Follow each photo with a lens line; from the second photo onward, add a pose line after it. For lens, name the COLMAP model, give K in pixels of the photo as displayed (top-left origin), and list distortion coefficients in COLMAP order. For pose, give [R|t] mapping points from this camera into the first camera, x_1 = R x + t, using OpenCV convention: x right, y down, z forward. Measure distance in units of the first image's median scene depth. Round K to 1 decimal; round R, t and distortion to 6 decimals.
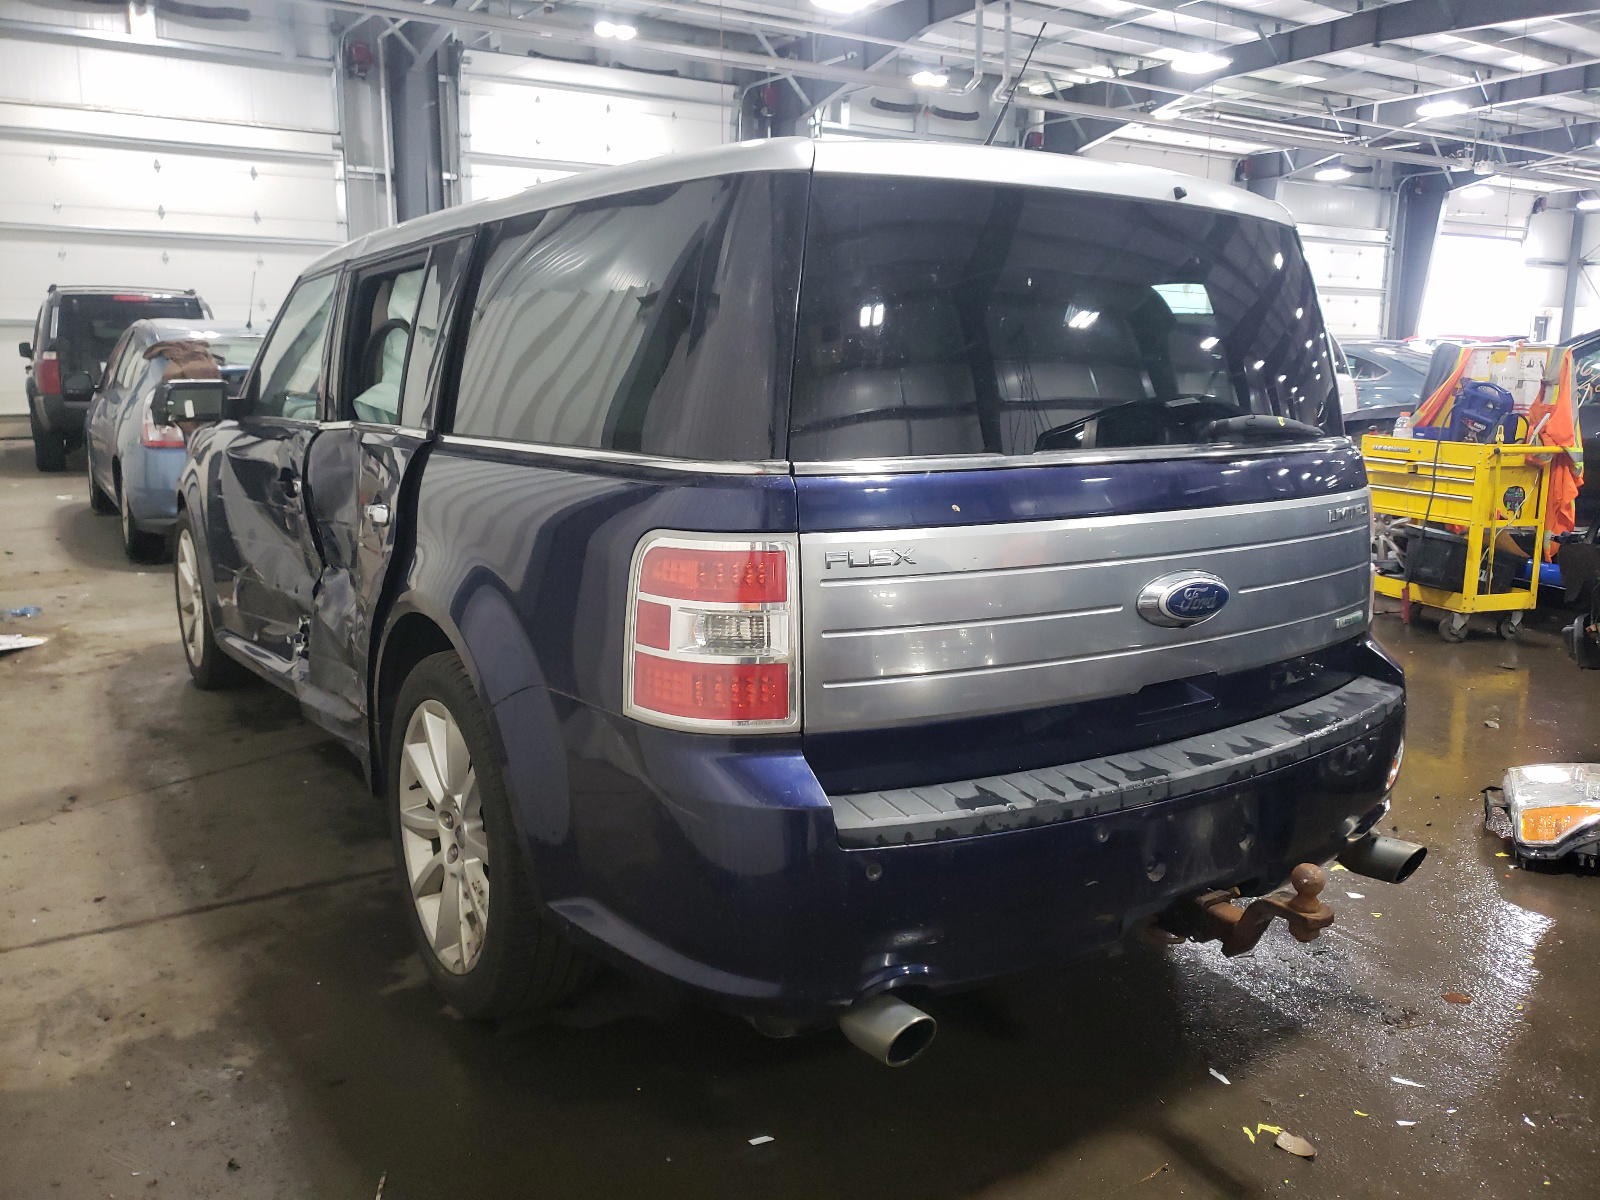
lens RADIAL K [[1319.9, 0, 800.0], [0, 1319.9, 600.0], [0, 0, 1]] dist [0.007817, 0.005923]
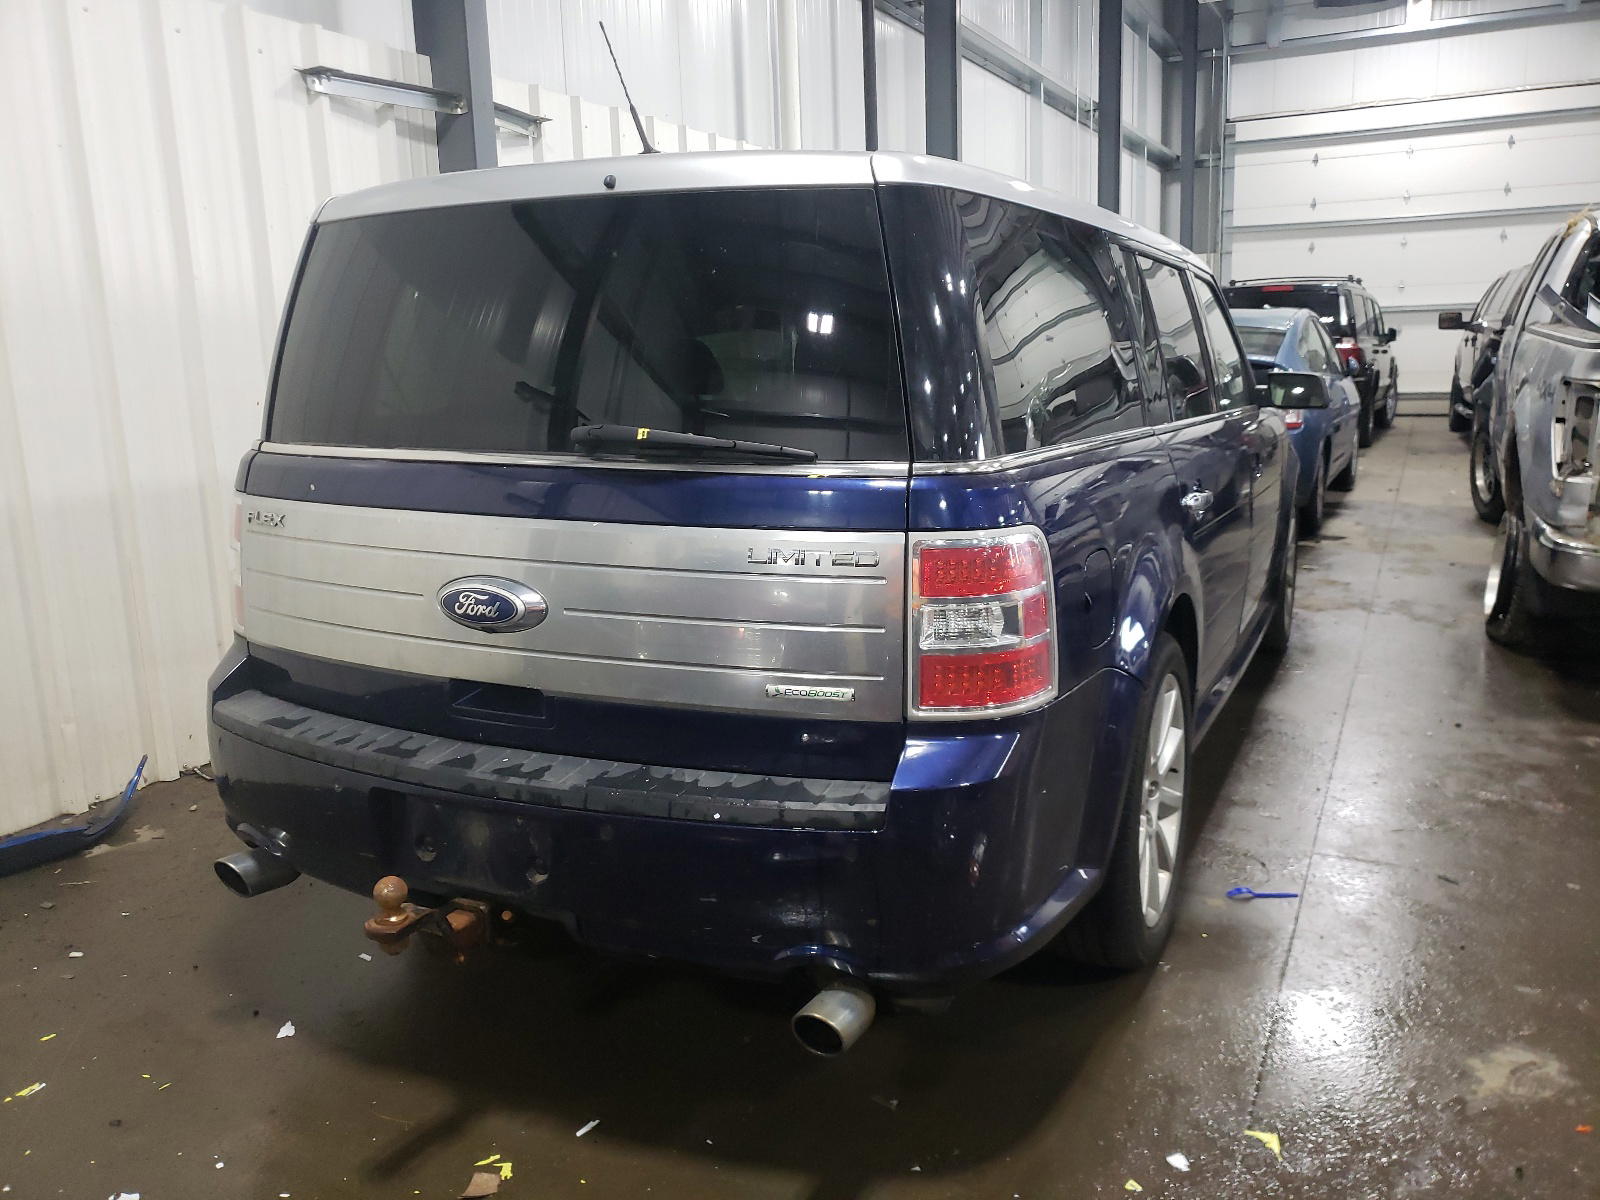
lens RADIAL K [[1300.0, 0, 800.0], [0, 1300.0, 600.0], [0, 0, 1]] dist [-0.005302, 0.060883]
pose [[0.469940, 0.155139, -0.868958, 1.194201], [-0.138466, 0.985203, 0.101010, -0.129514], [0.871771, 0.072853, 0.484467, 0.693481]]
